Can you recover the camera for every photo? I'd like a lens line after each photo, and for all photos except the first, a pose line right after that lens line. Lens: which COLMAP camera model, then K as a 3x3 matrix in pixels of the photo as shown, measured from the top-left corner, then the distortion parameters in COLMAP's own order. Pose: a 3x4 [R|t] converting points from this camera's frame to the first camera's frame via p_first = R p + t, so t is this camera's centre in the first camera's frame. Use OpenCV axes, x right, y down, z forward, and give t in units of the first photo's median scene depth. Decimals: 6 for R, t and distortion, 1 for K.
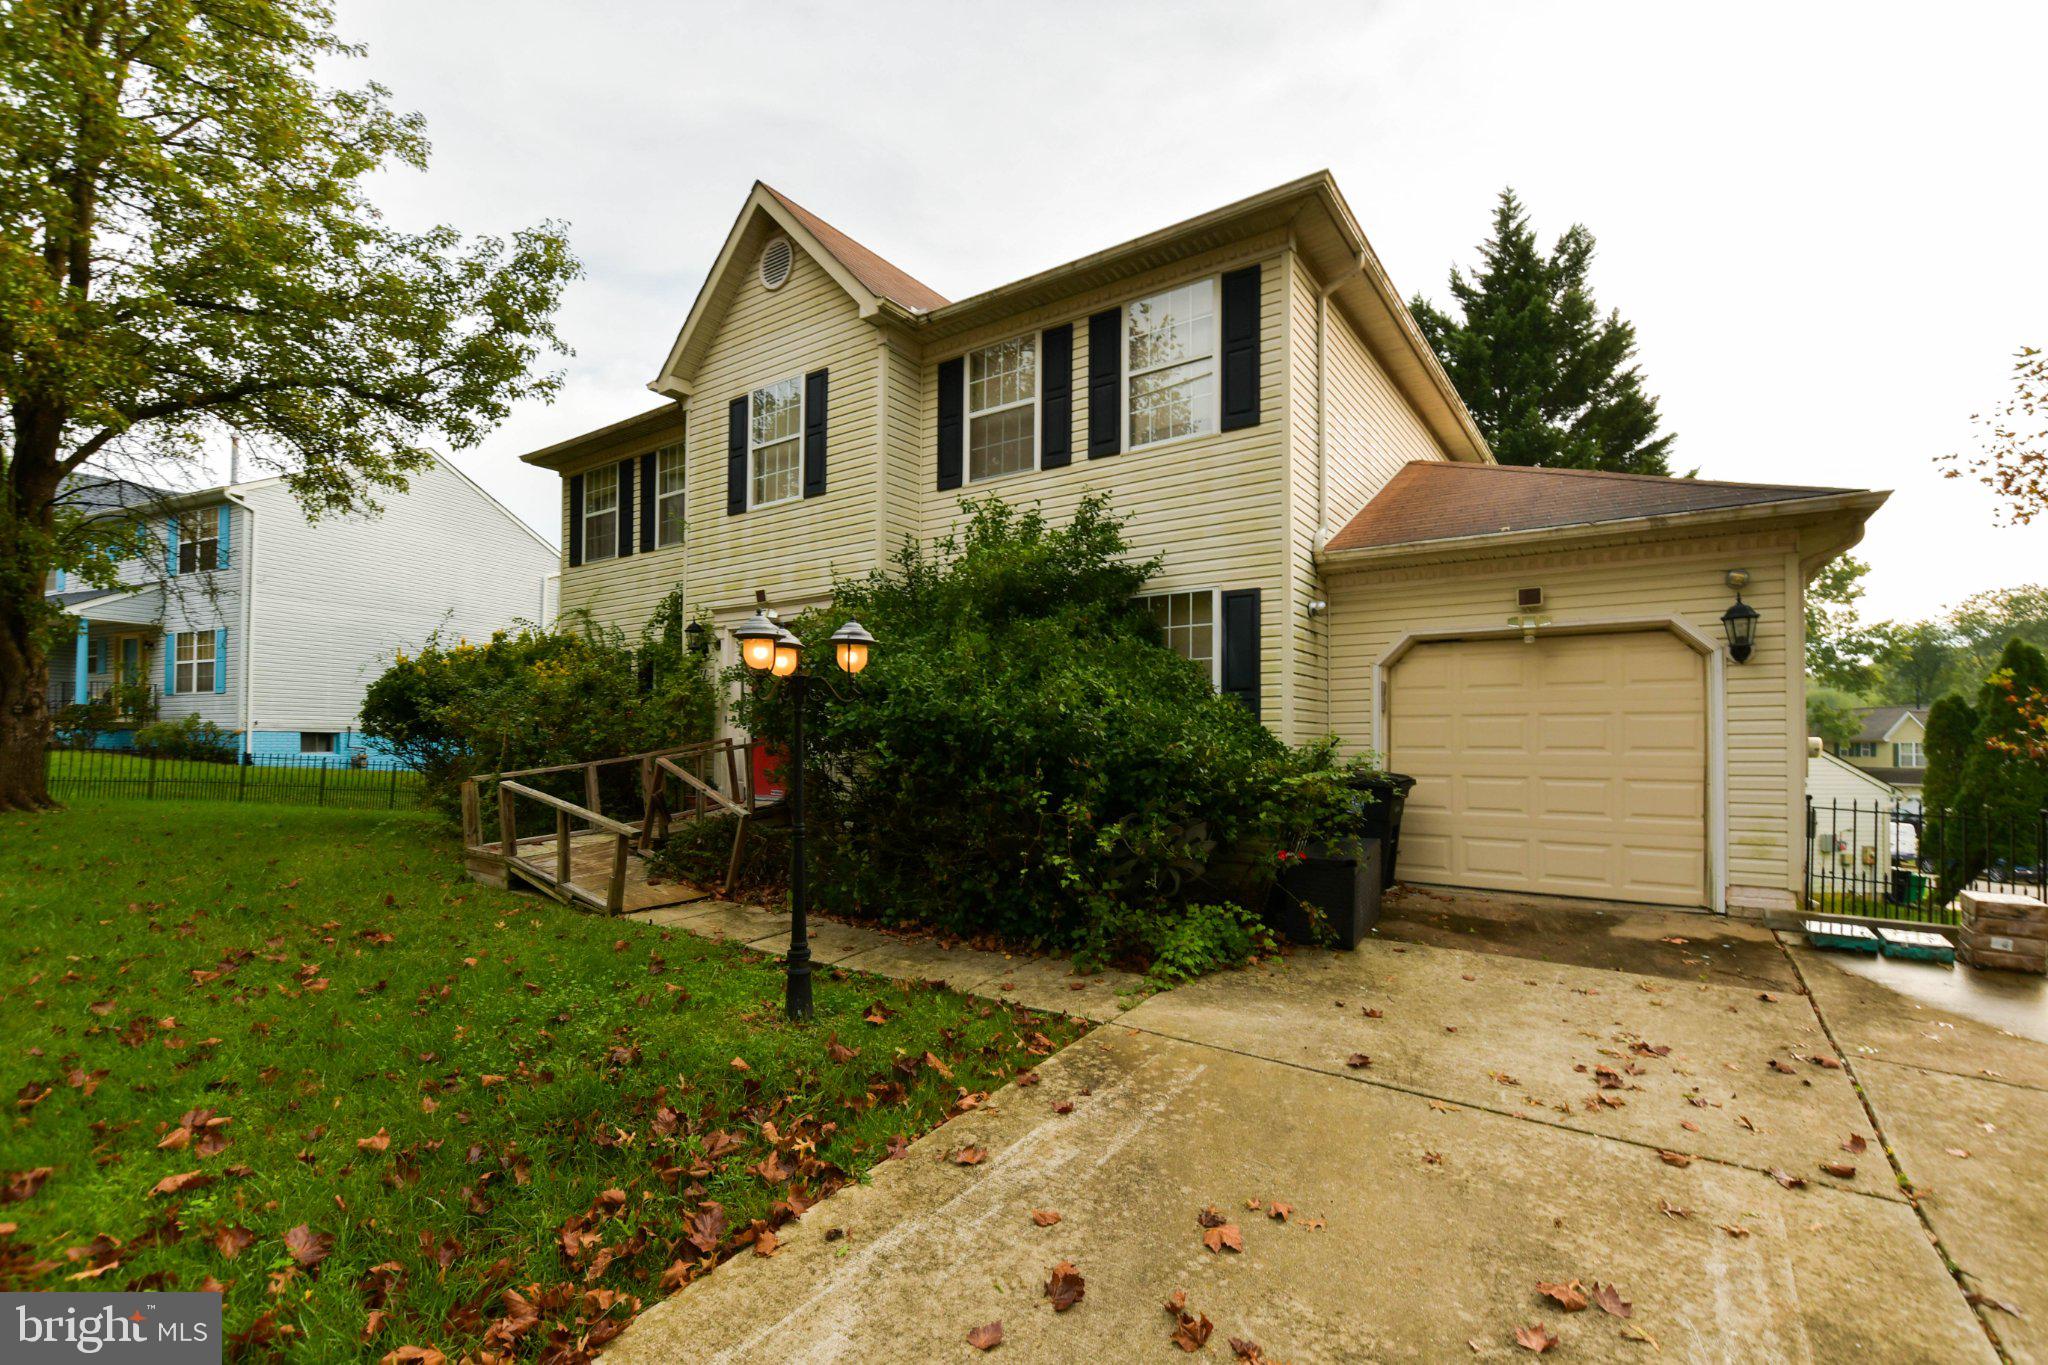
lens RADIAL K [[909.3, 0, 1030.1], [0, 909.3, 708.4], [0, 0, 1]] dist [-0.004280, 0.001184]
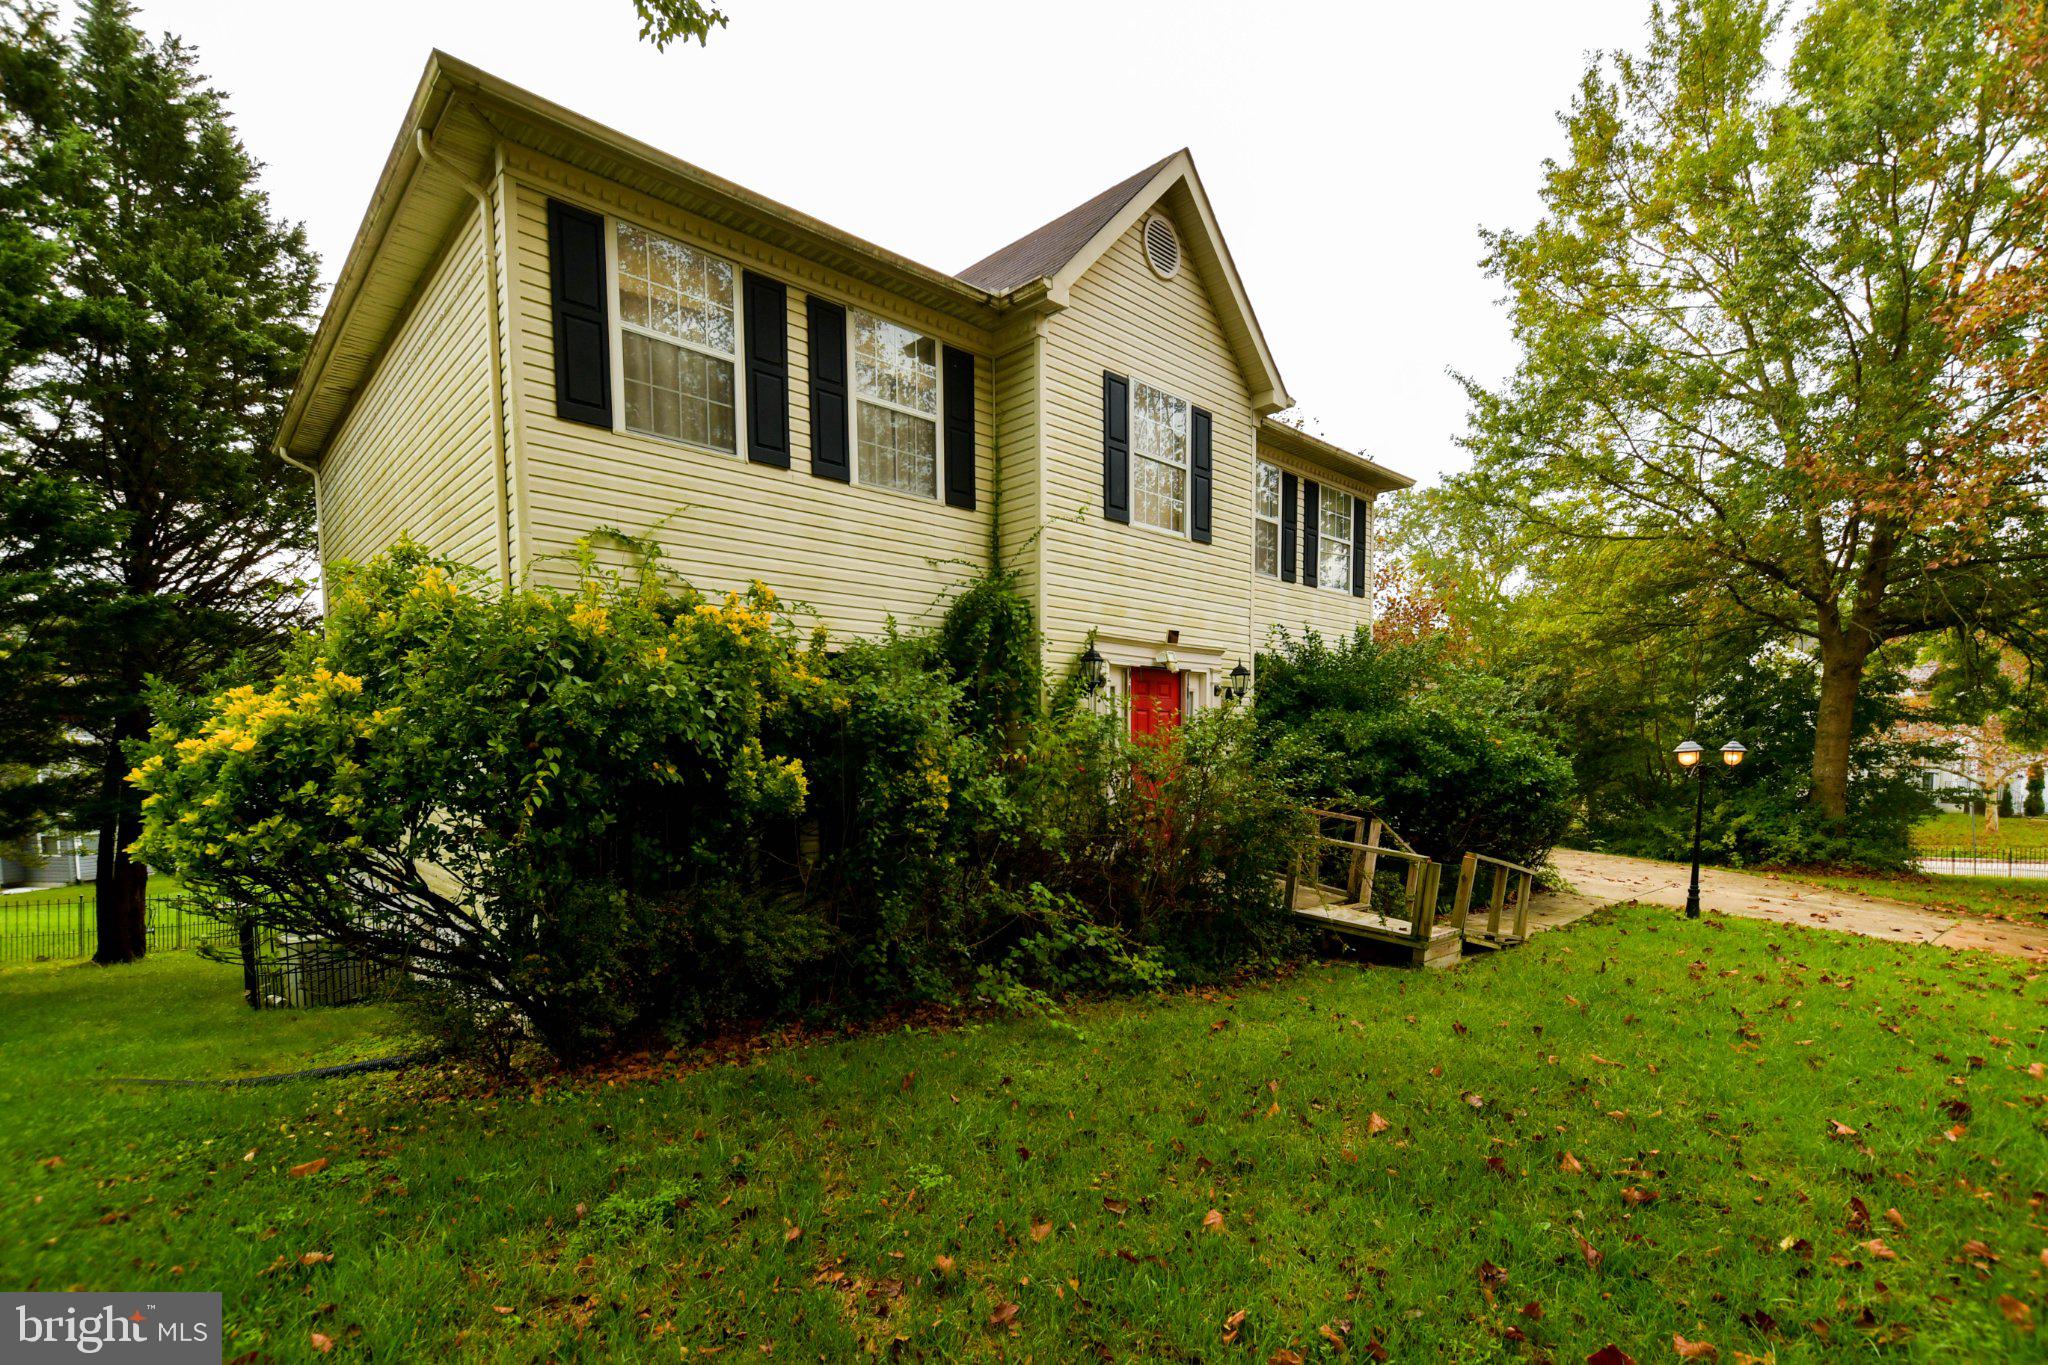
lens RADIAL K [[929.4, 0, 1028.9], [0, 929.4, 818.9], [0, 0, 1]] dist [0.000409, -0.000086]
pose [[0.205204, -0.059267, 0.976923, -1.431069], [-0.017850, 0.997772, 0.064282, -0.000062], [-0.978557, -0.030629, 0.203688, 1.099361]]
